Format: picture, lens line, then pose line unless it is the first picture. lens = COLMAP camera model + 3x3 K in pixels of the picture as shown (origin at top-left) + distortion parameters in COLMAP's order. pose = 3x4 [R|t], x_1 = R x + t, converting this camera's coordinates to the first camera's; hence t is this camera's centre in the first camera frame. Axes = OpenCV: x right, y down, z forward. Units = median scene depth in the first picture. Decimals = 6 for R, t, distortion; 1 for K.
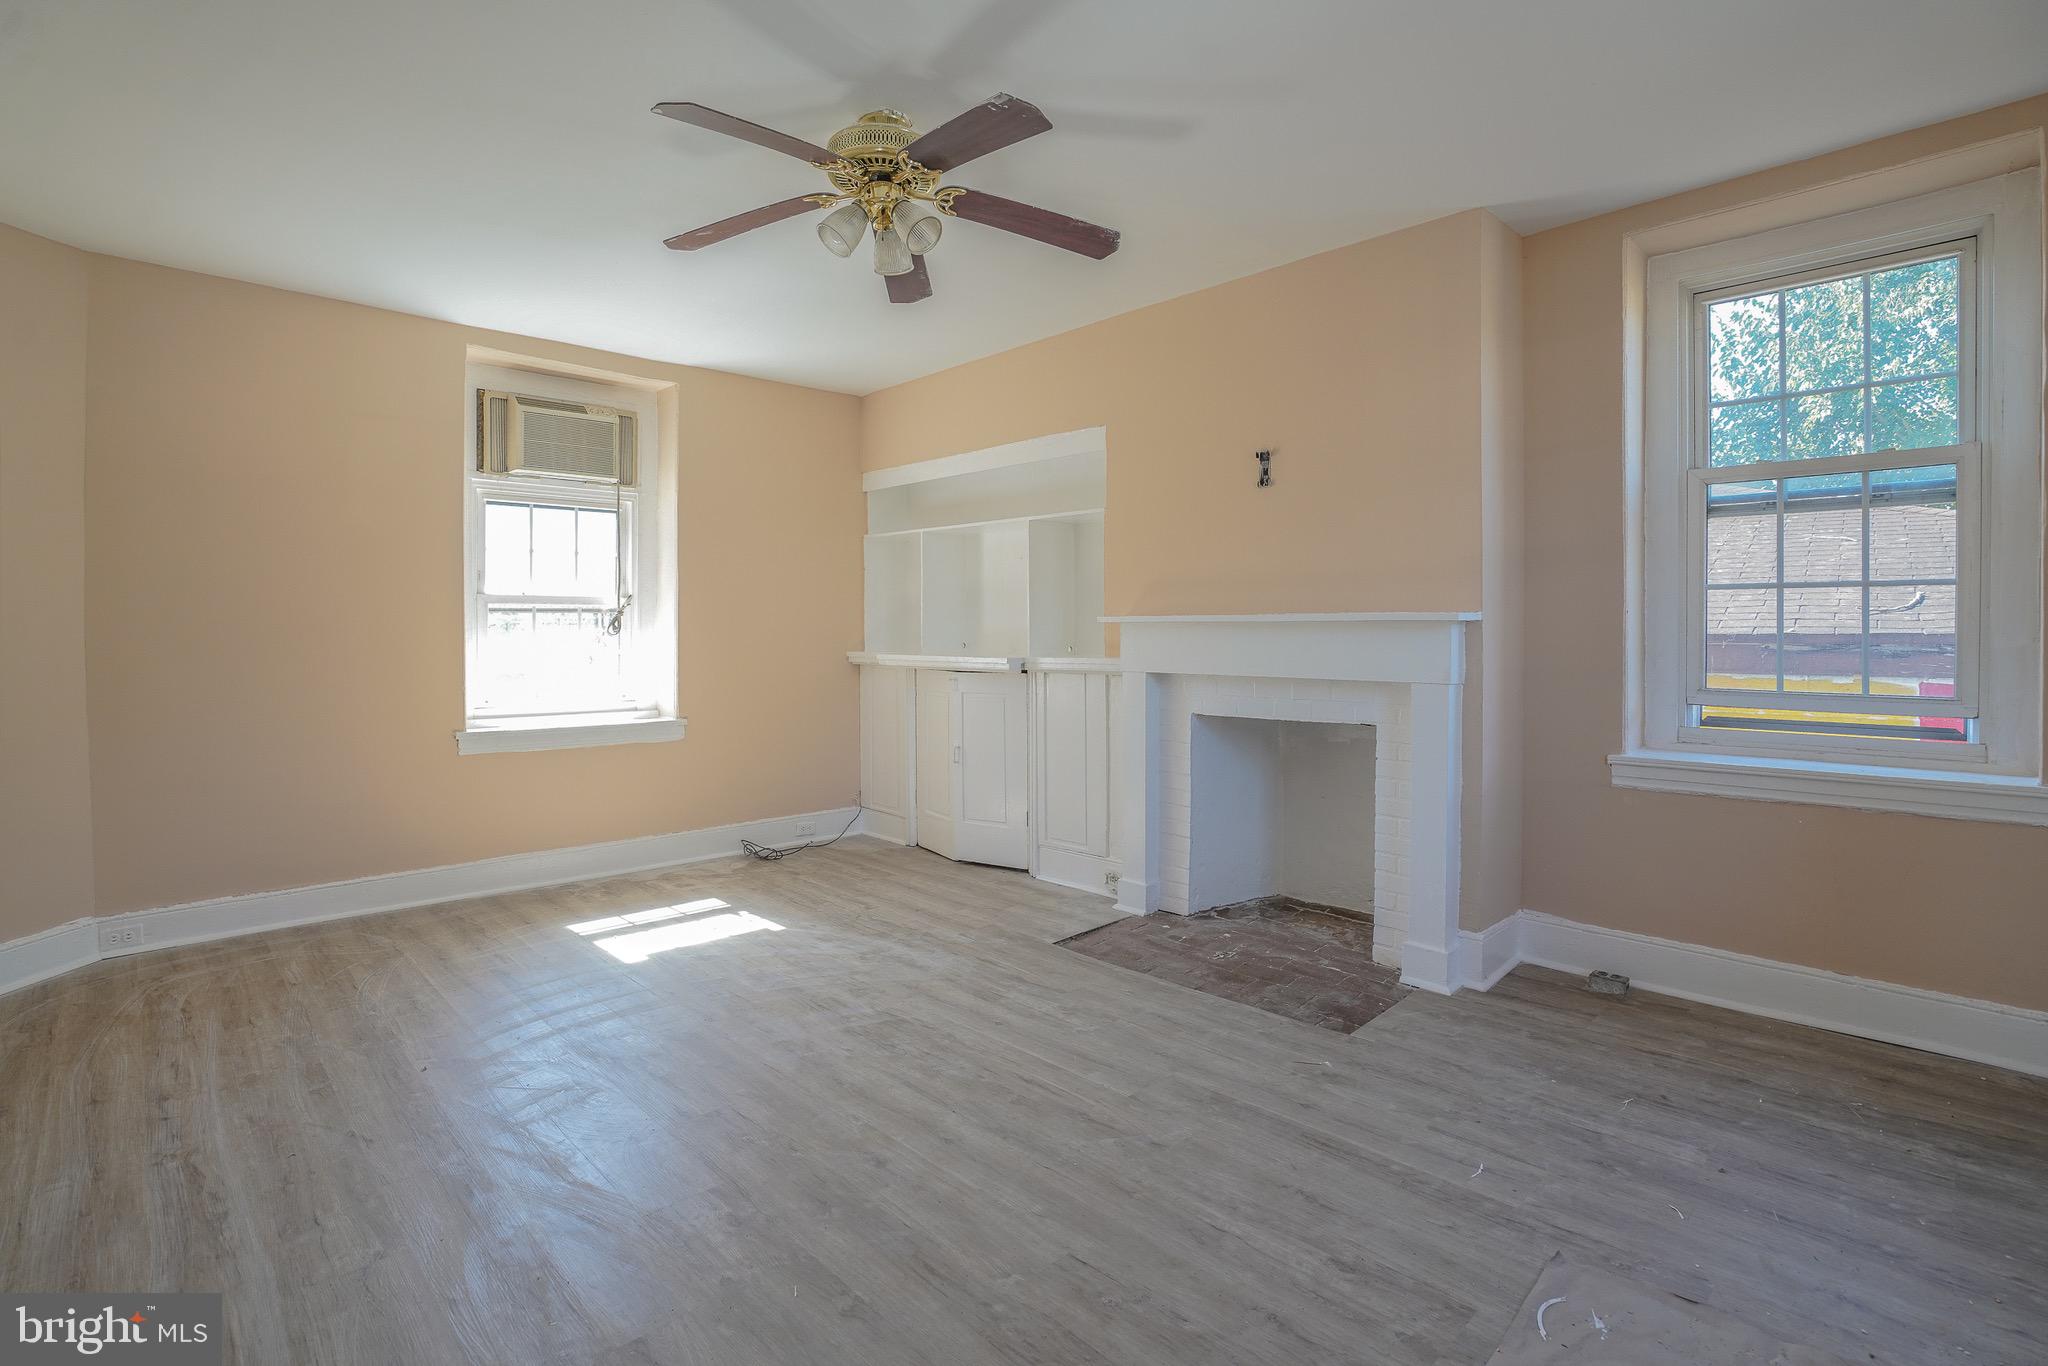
lens RADIAL K [[1007.3, 0, 1024.9], [0, 1007.3, 629.3], [0, 0, 1]] dist [-0.058849, 0.025191]
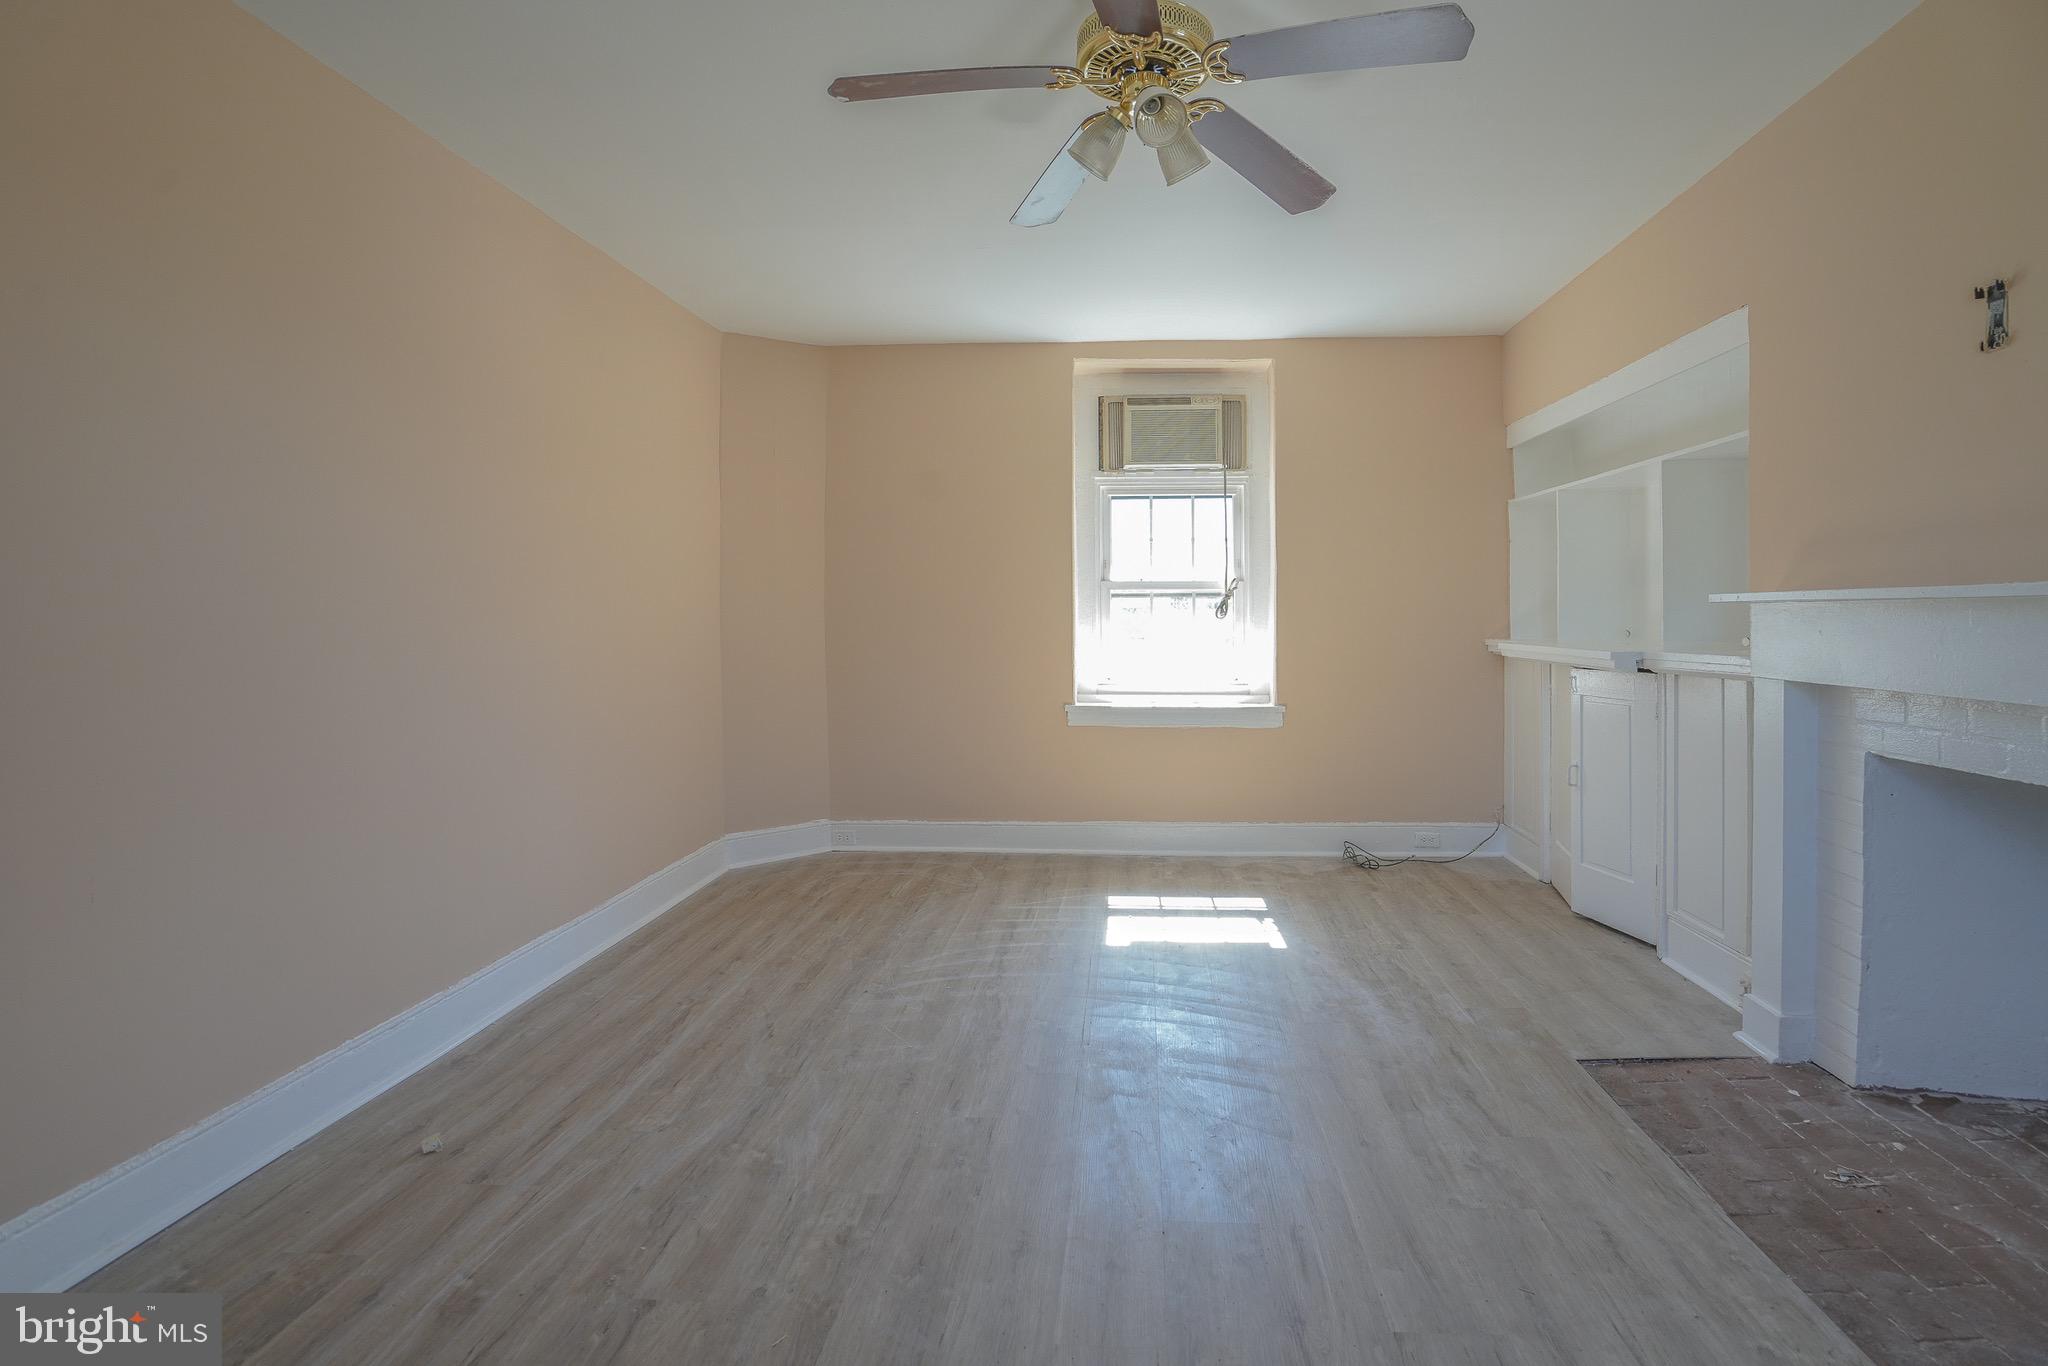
lens RADIAL K [[976.4, 0, 1073.3], [0, 976.4, 615.6], [0, 0, 1]] dist [-0.056402, 0.021709]
pose [[0.674991, 0.000394, -0.737825, 0.246582], [0.002360, 0.999994, 0.002693, -0.000317], [0.737822, -0.003559, 0.674986, 0.252791]]
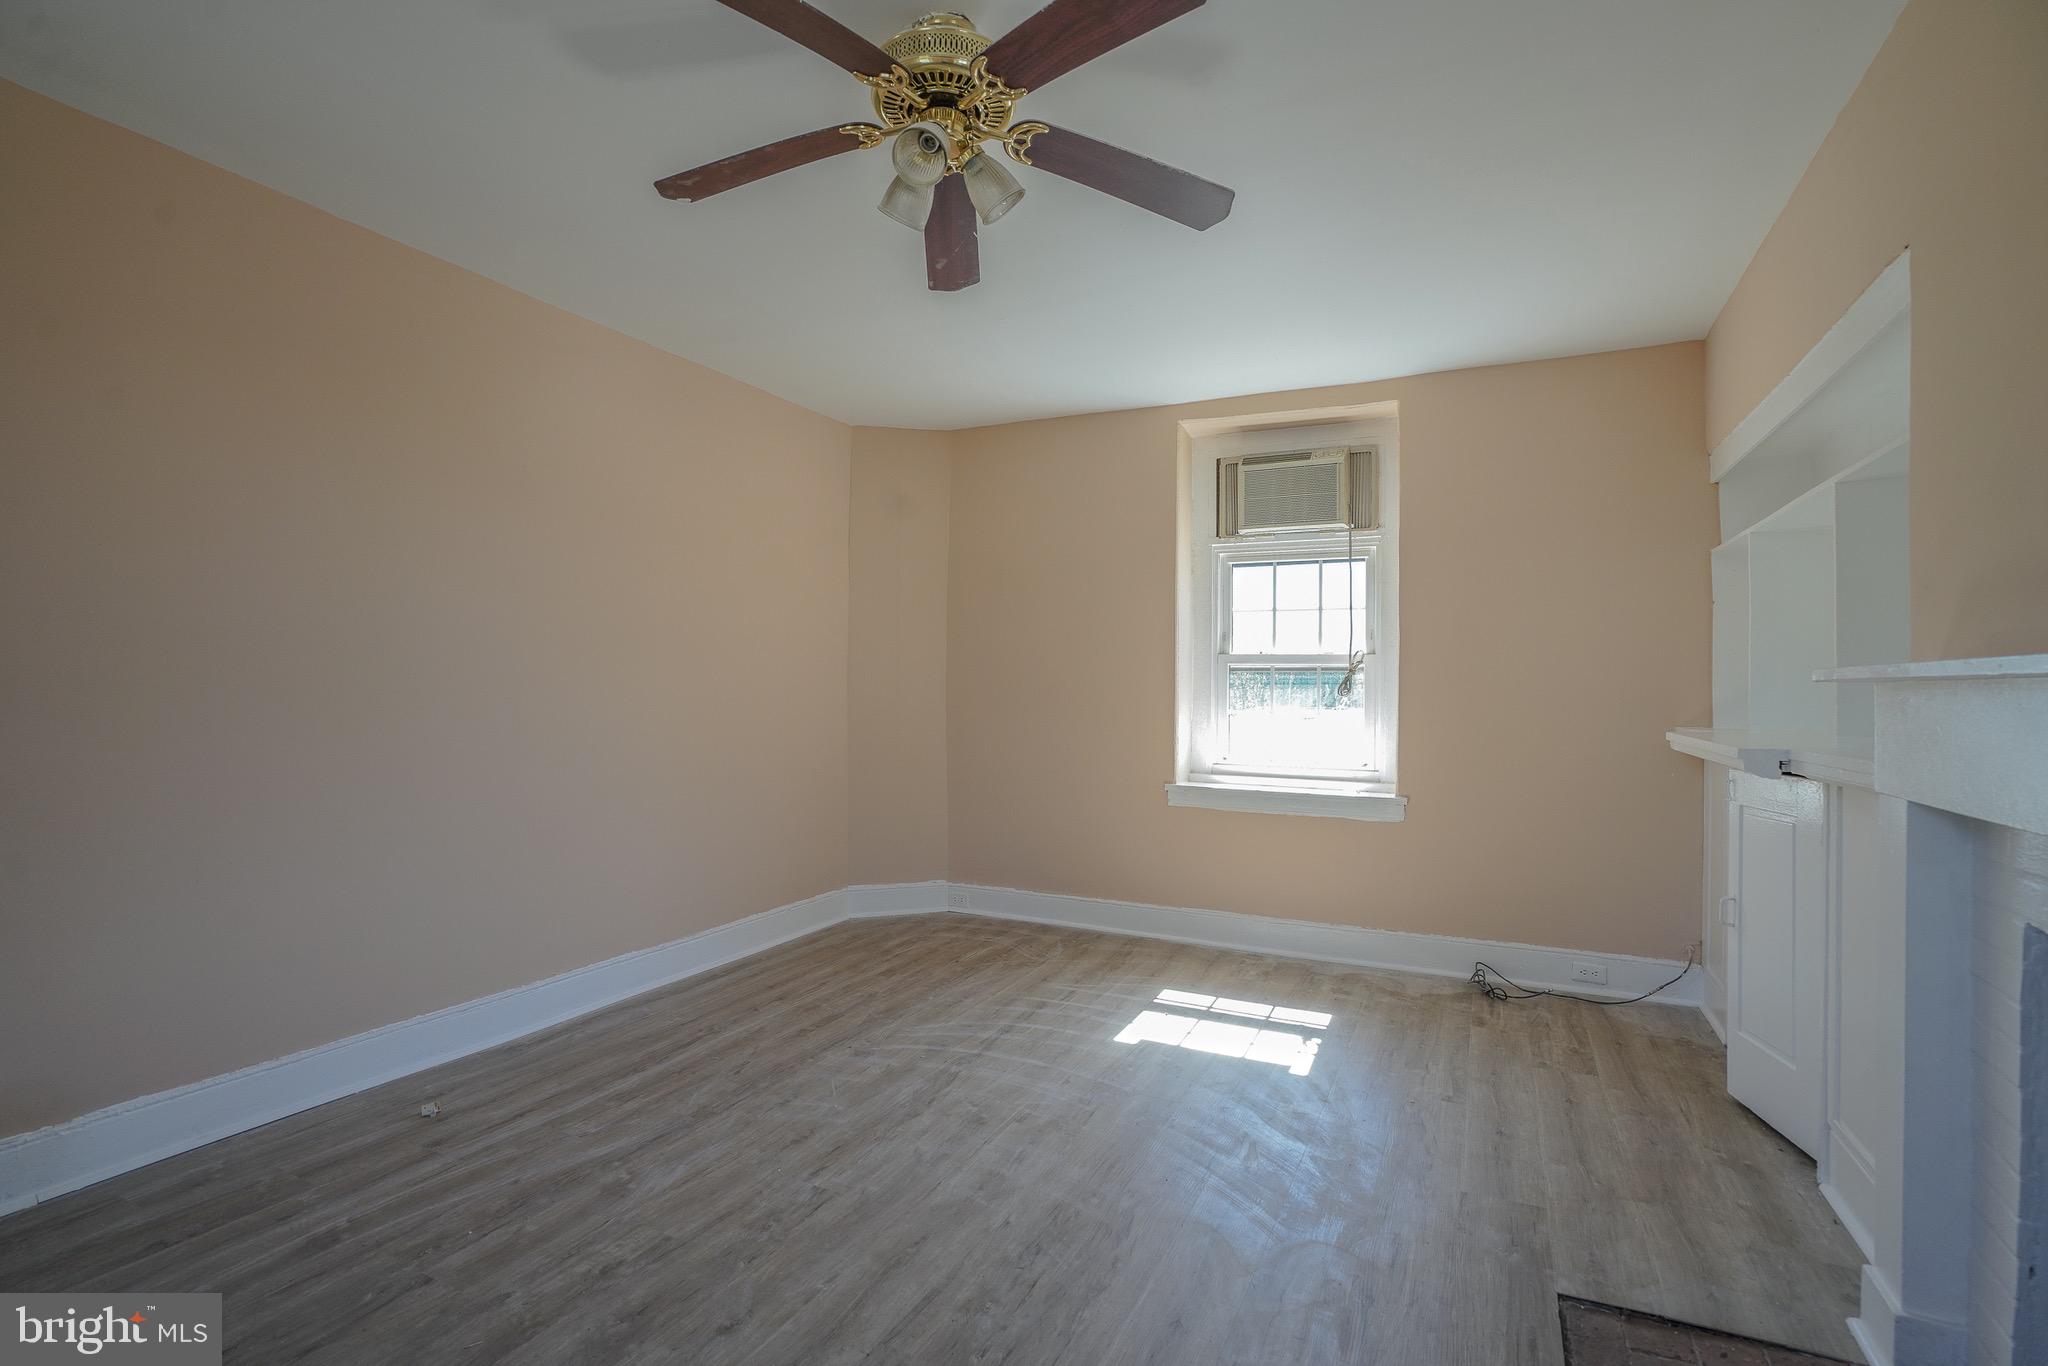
lens RADIAL K [[948.8, 0, 1014.5], [0, 948.8, 676.1], [0, 0, 1]] dist [-0.054178, 0.019866]
pose [[0.325548, -0.005512, -0.945509, 0.341006], [-0.011702, 0.999883, -0.009858, -0.000275], [0.945453, 0.014274, 0.325446, 0.499152]]
